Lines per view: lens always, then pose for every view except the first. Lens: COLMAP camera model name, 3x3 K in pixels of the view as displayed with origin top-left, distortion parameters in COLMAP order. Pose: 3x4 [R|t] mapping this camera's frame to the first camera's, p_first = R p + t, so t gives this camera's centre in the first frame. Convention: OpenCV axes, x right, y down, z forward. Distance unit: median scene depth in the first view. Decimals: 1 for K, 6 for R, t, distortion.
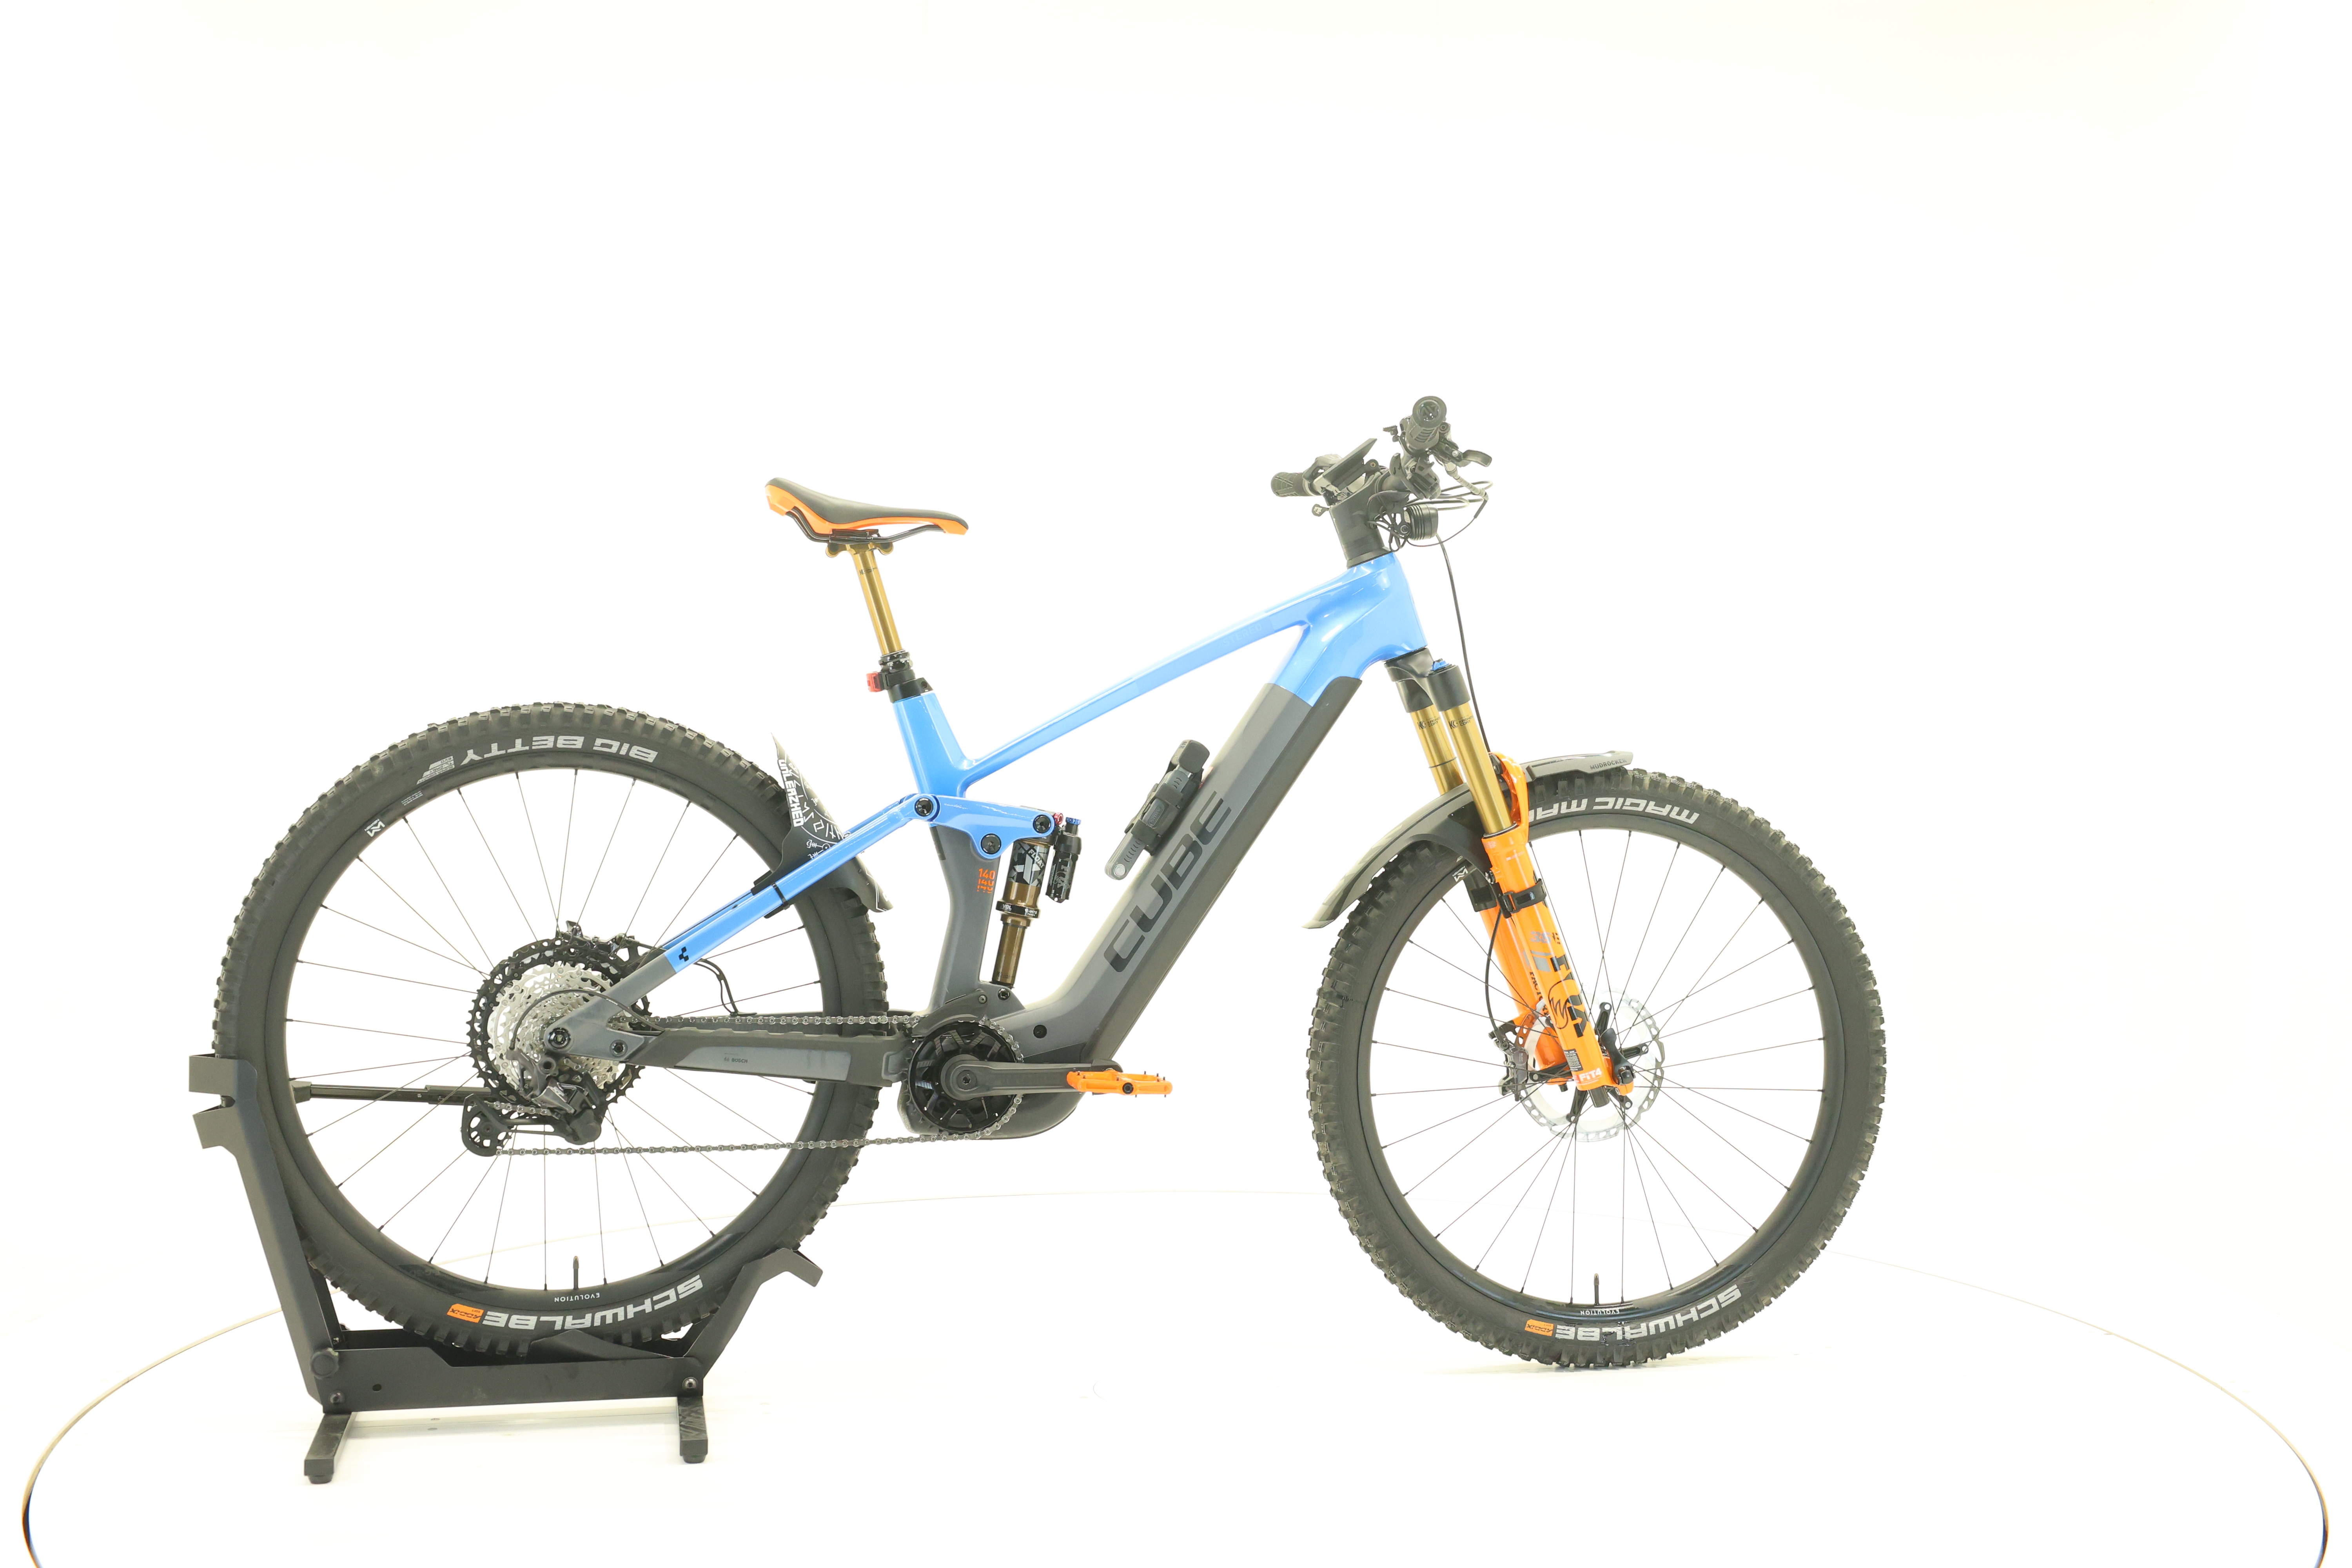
lens RADIAL K [[2484.2, 0, 1179.3], [0, 2484.2, 783.5], [0, 0, 1]] dist [0.007841, 0.000000]
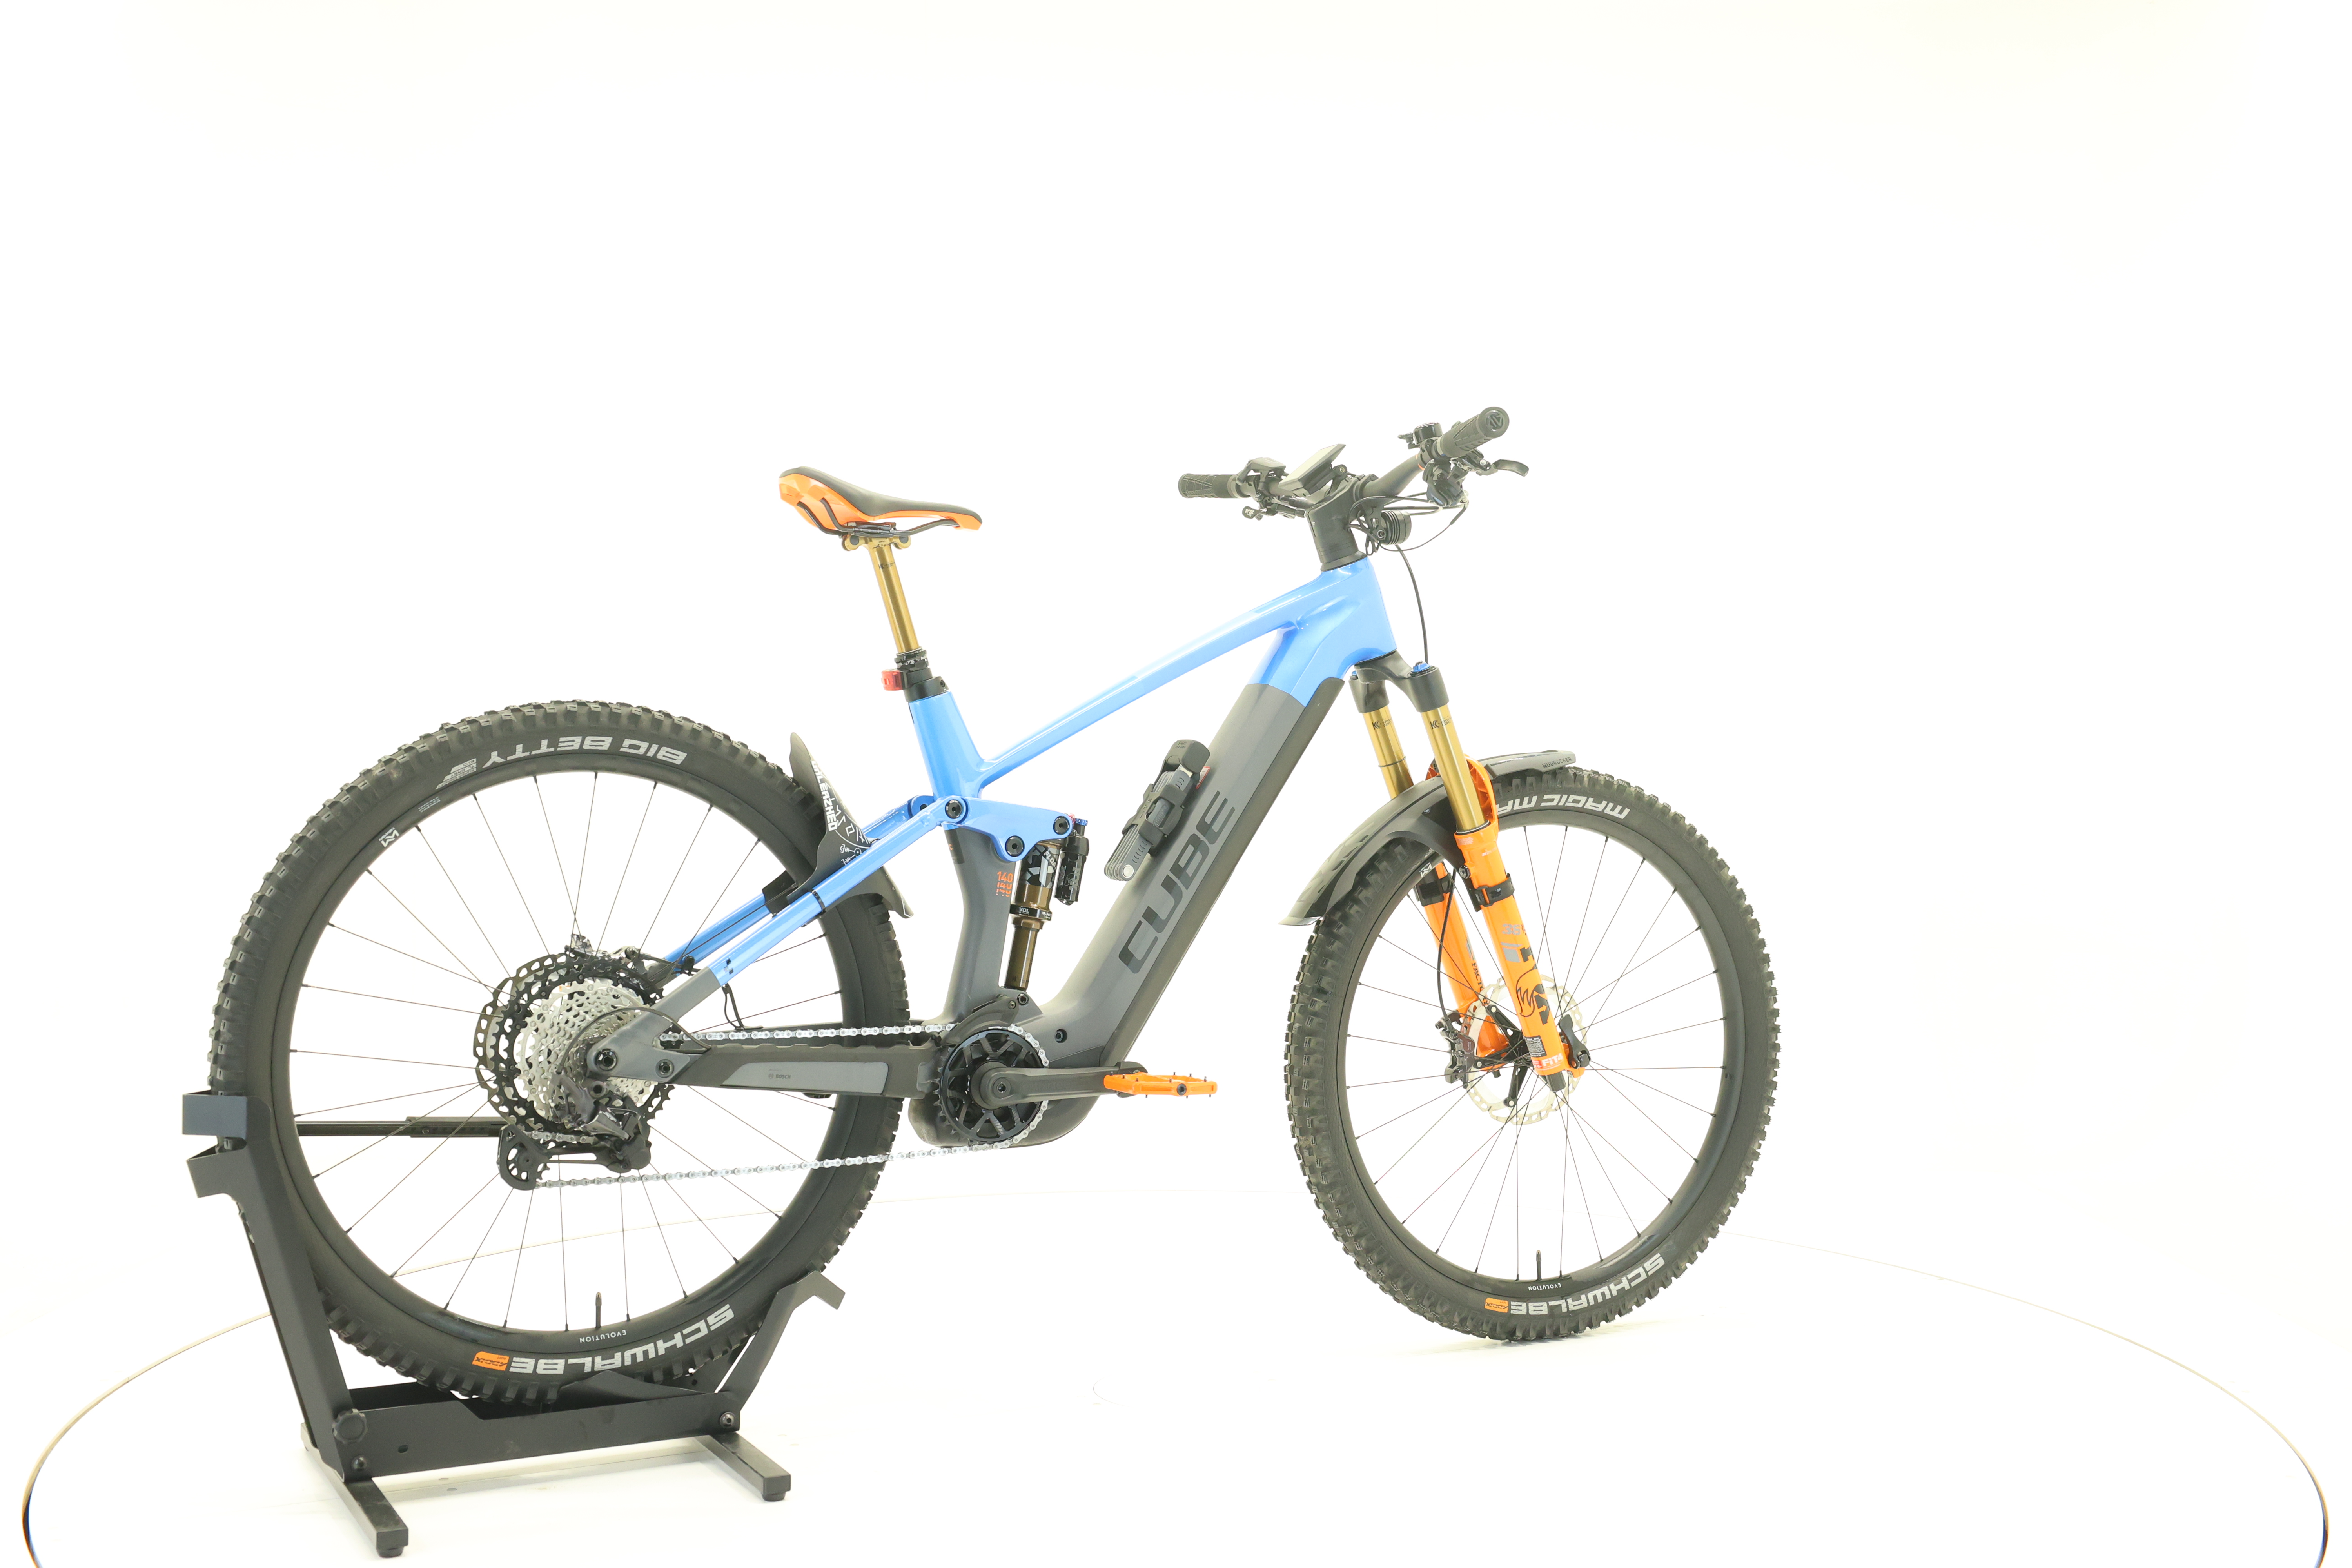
lens RADIAL K [[2484.2, 0, 1179.1], [0, 2484.2, 784.4], [0, 0, 1]] dist [0.007841, 0.000000]
pose [[0.961643, -0.005739, 0.274245, -0.280616], [0.005372, 0.999983, 0.002089, -0.001802], [-0.274253, -0.000536, 0.961657, 0.039195]]
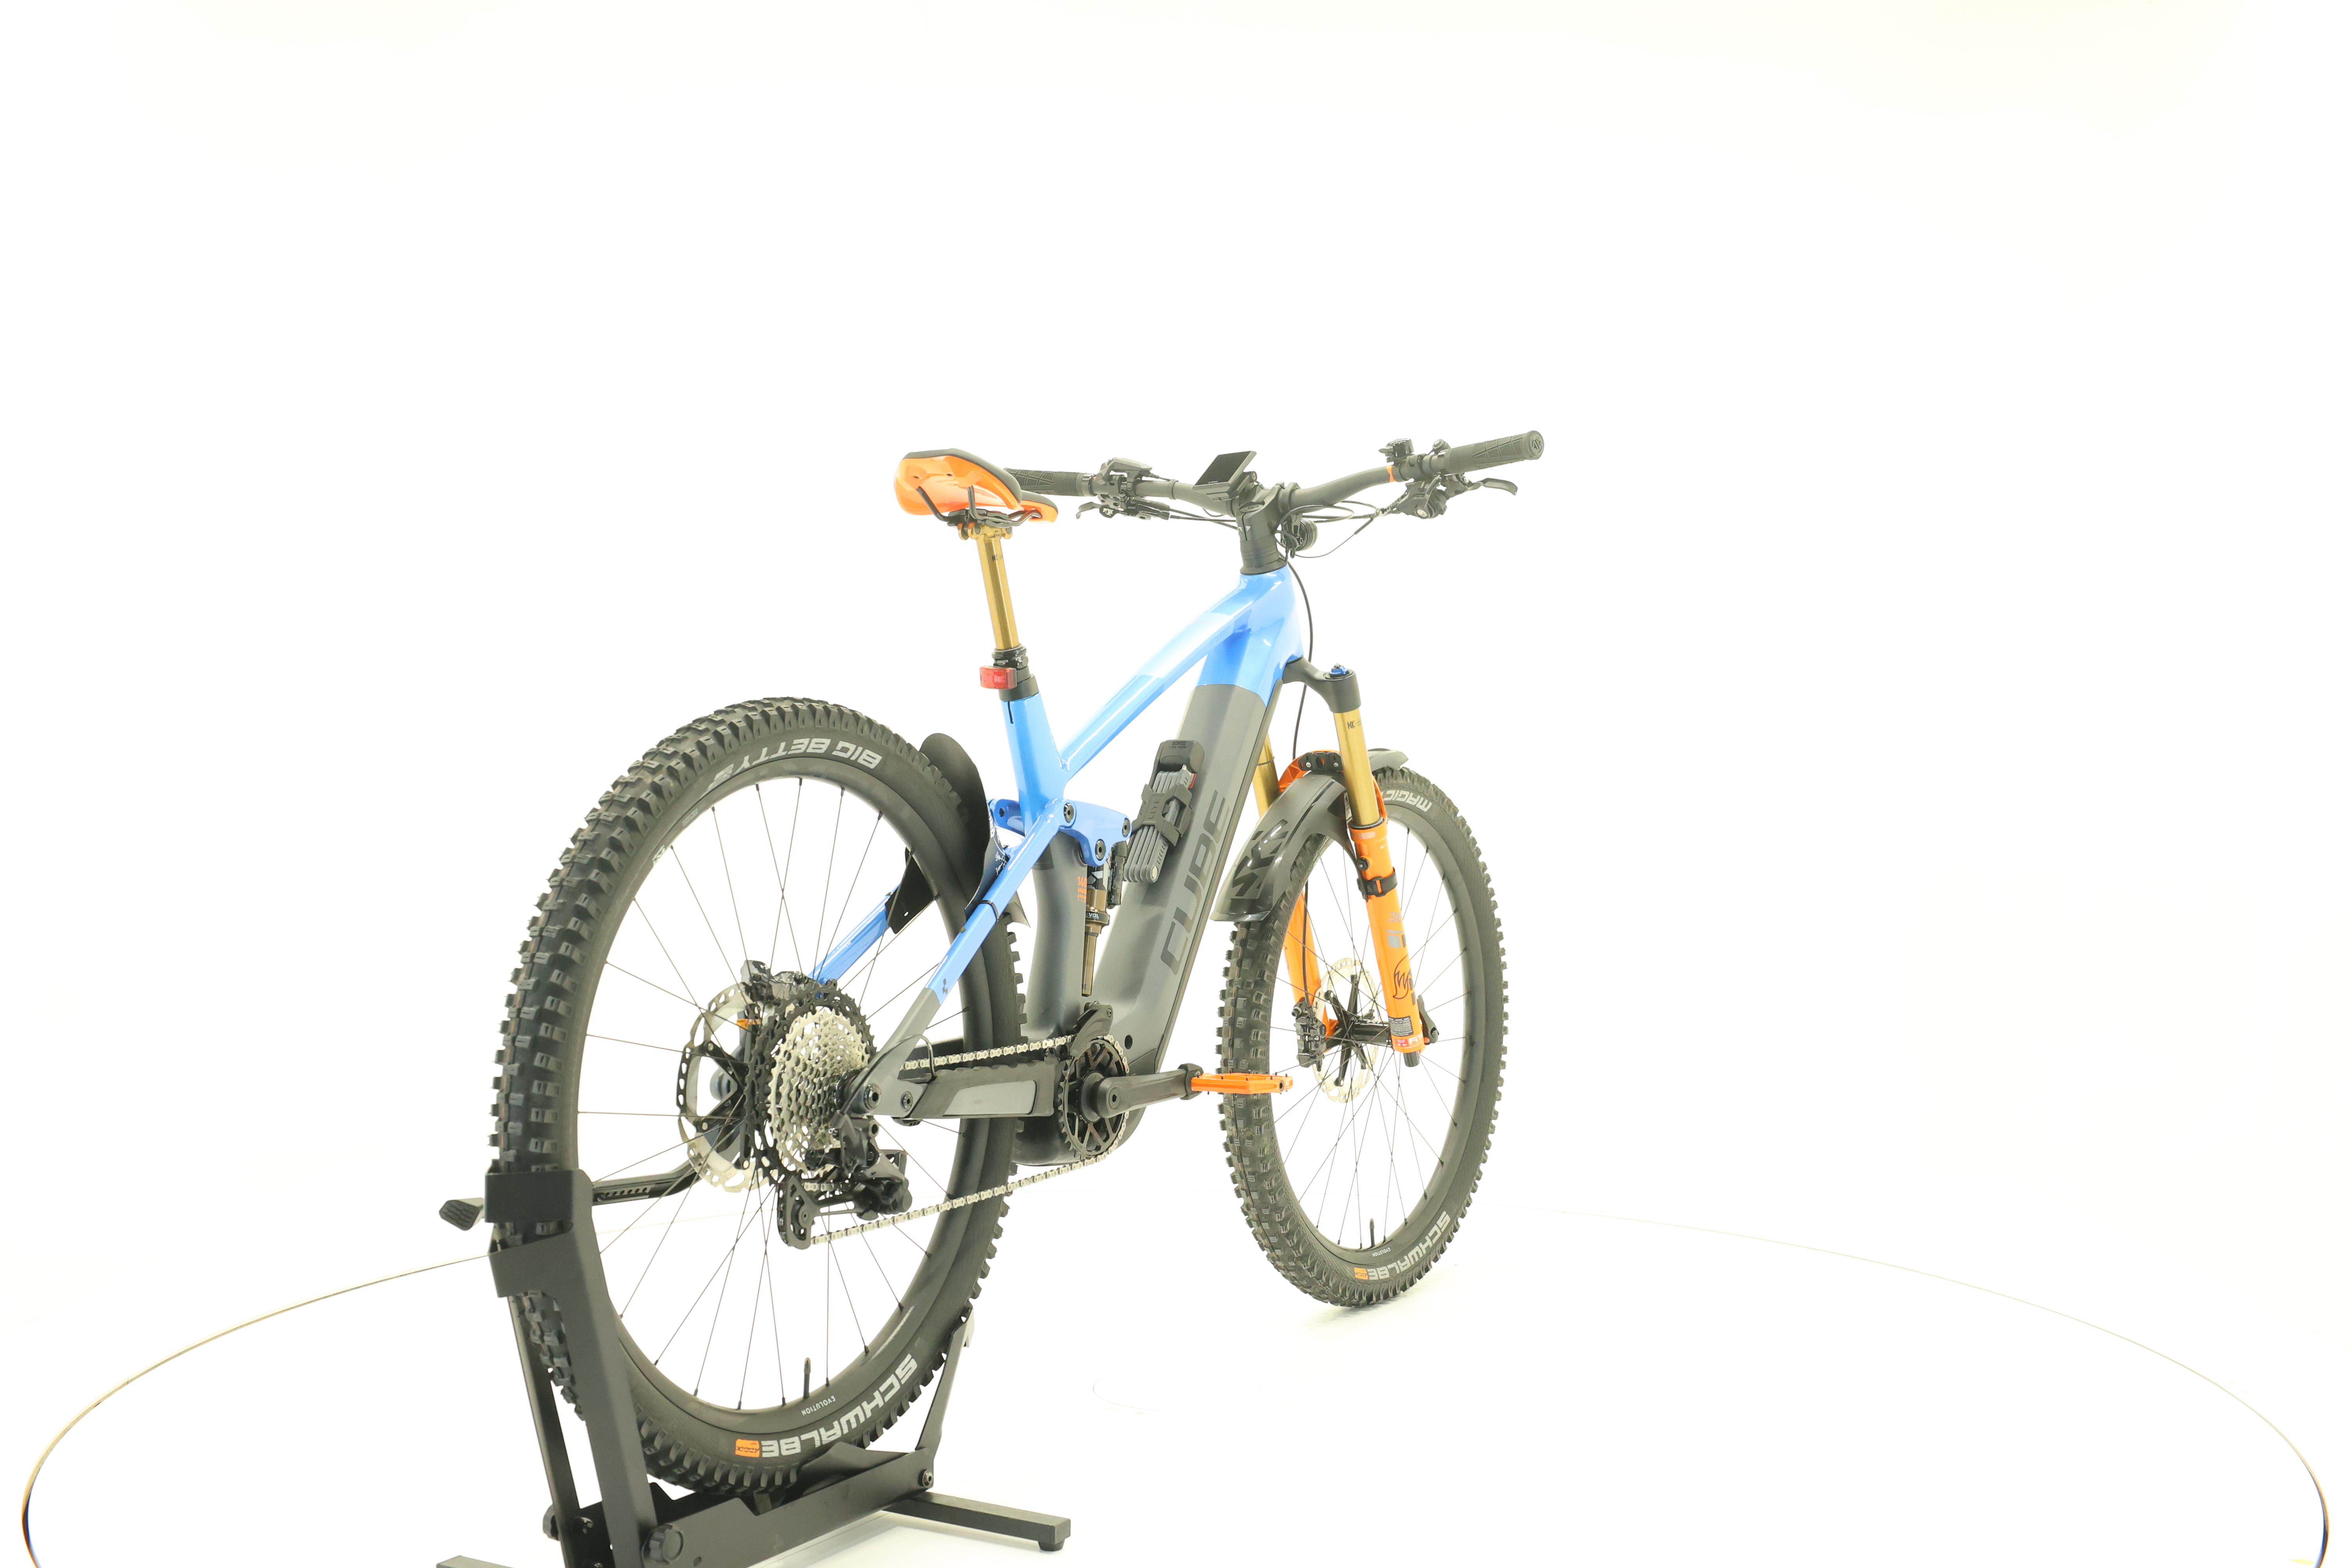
lens RADIAL K [[2484.2, 0, 1181.0], [0, 2484.2, 770.0], [0, 0, 1]] dist [0.007841, 0.000000]
pose [[0.678837, -0.012029, 0.734190, -0.750819], [0.013673, 0.999900, 0.003740, -0.009422], [-0.734162, 0.007500, 0.678933, 0.327488]]
